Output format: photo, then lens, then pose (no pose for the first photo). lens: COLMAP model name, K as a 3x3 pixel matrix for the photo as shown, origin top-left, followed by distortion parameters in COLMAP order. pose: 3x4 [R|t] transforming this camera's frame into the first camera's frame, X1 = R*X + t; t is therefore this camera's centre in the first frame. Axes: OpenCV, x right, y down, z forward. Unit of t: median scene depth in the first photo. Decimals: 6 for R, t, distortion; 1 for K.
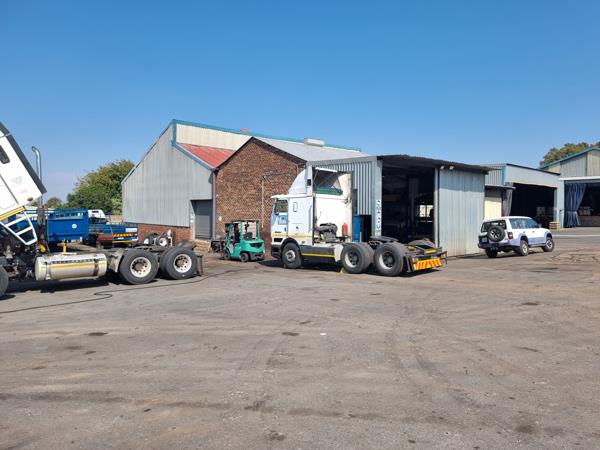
lens RADIAL K [[414.6, 0, 305.8], [0, 414.6, 222.3], [0, 0, 1]] dist [0.076768, -0.050426]
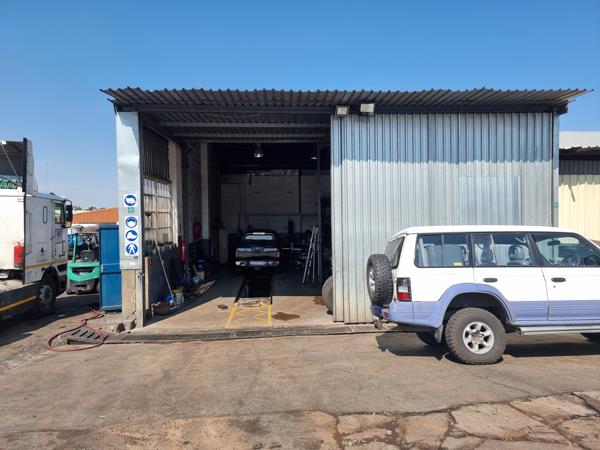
lens RADIAL K [[414.6, 0, 305.8], [0, 414.6, 222.3], [0, 0, 1]] dist [0.076768, -0.050426]
pose [[0.804011, -0.008765, -0.594550, 0.573502], [0.002292, 0.999930, -0.011641, -0.013193], [0.594610, 0.007996, 0.803975, 0.673904]]
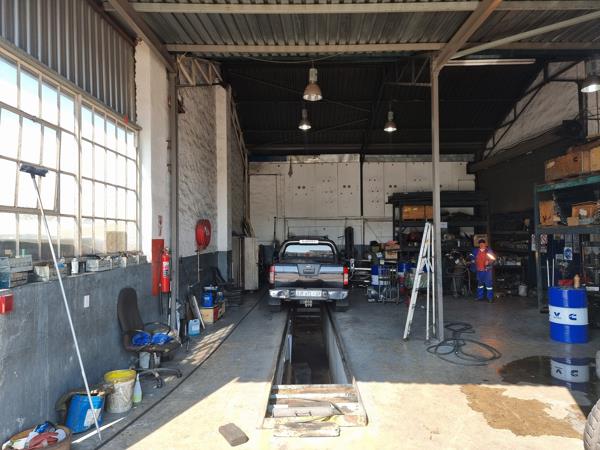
lens RADIAL K [[414.6, 0, 305.8], [0, 414.6, 222.3], [0, 0, 1]] dist [0.076768, -0.050426]
pose [[0.753838, -0.035127, -0.656120, 0.306590], [-0.002924, 0.998381, -0.056809, 0.005521], [0.657053, 0.044743, 0.752515, 0.930240]]
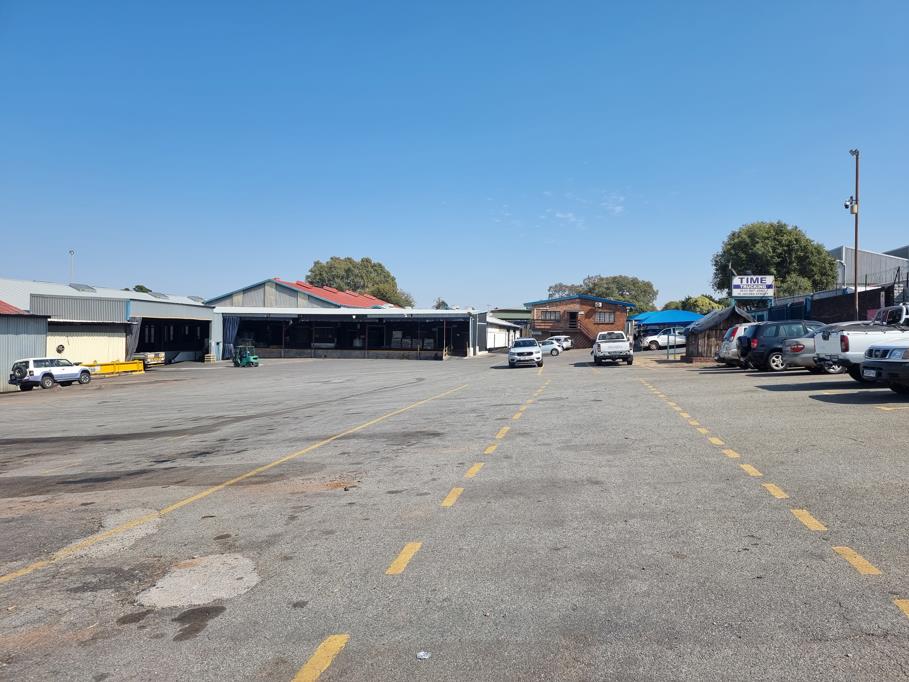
lens RADIAL K [[628.1, 0, 463.2], [0, 628.1, 336.9], [0, 0, 1]] dist [0.076768, -0.050426]
pose [[0.786922, 0.001738, 0.617050, 0.294588], [0.008032, 0.999882, -0.013061, -0.040677], [-0.617000, 0.015234, 0.786815, -1.265604]]
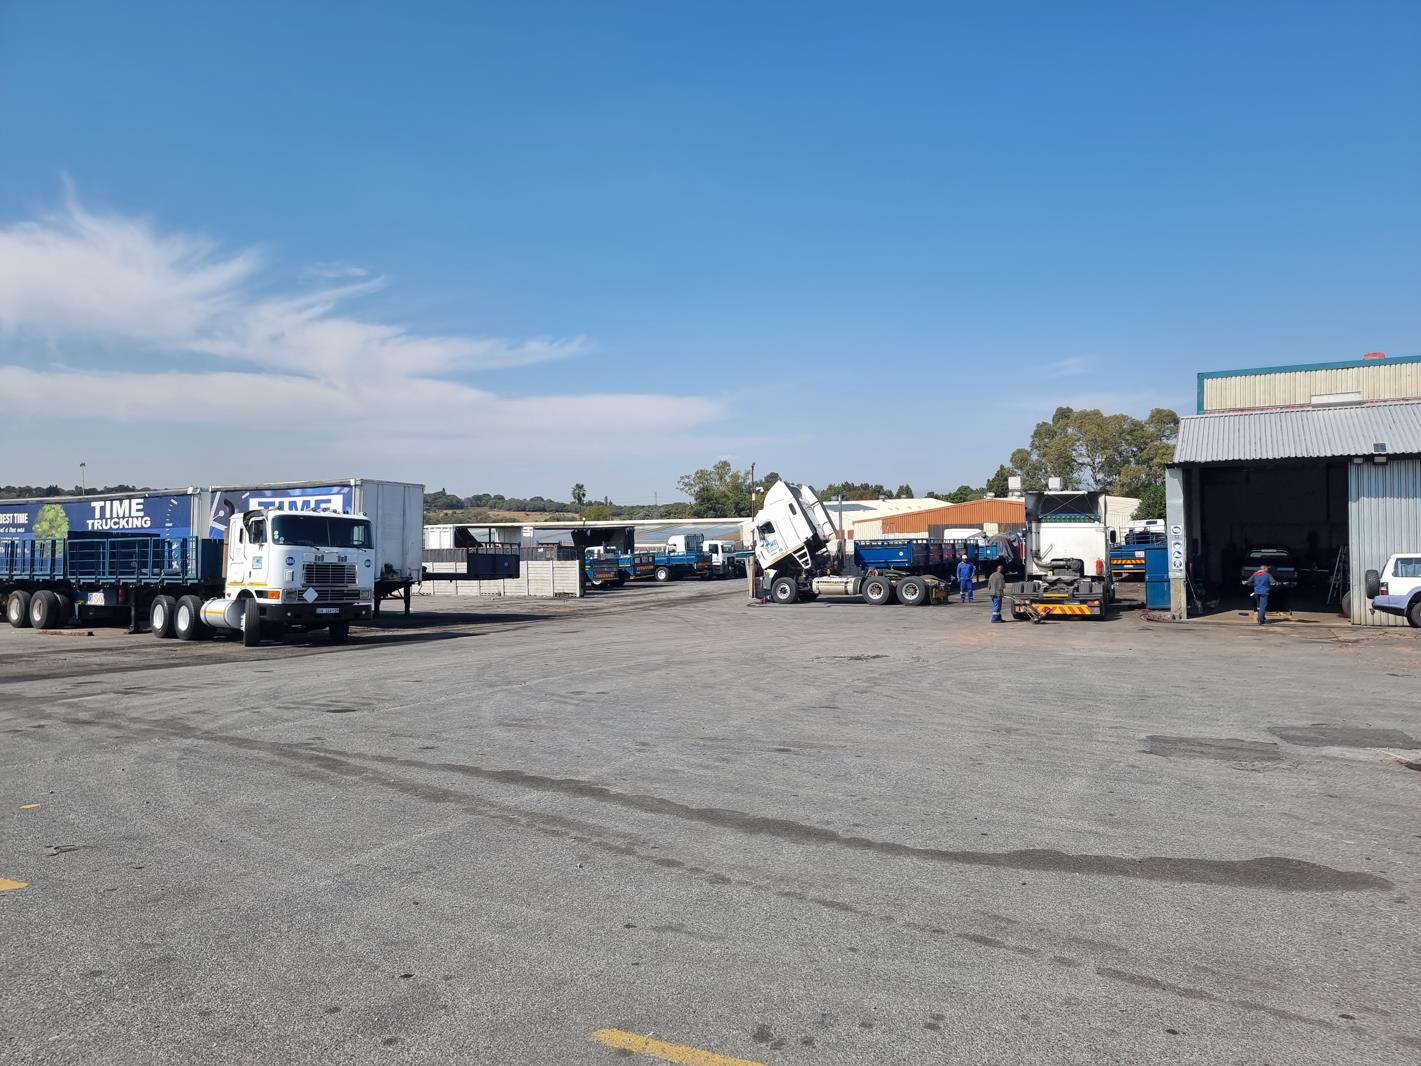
lens RADIAL K [[981.9, 0, 724.2], [0, 981.9, 526.5], [0, 0, 1]] dist [0.076768, -0.050426]
pose [[0.356067, -0.000016, -0.934460, 1.330354], [0.008083, 0.999963, 0.003063, -0.057931], [0.934425, -0.008644, 0.356054, -0.265090]]
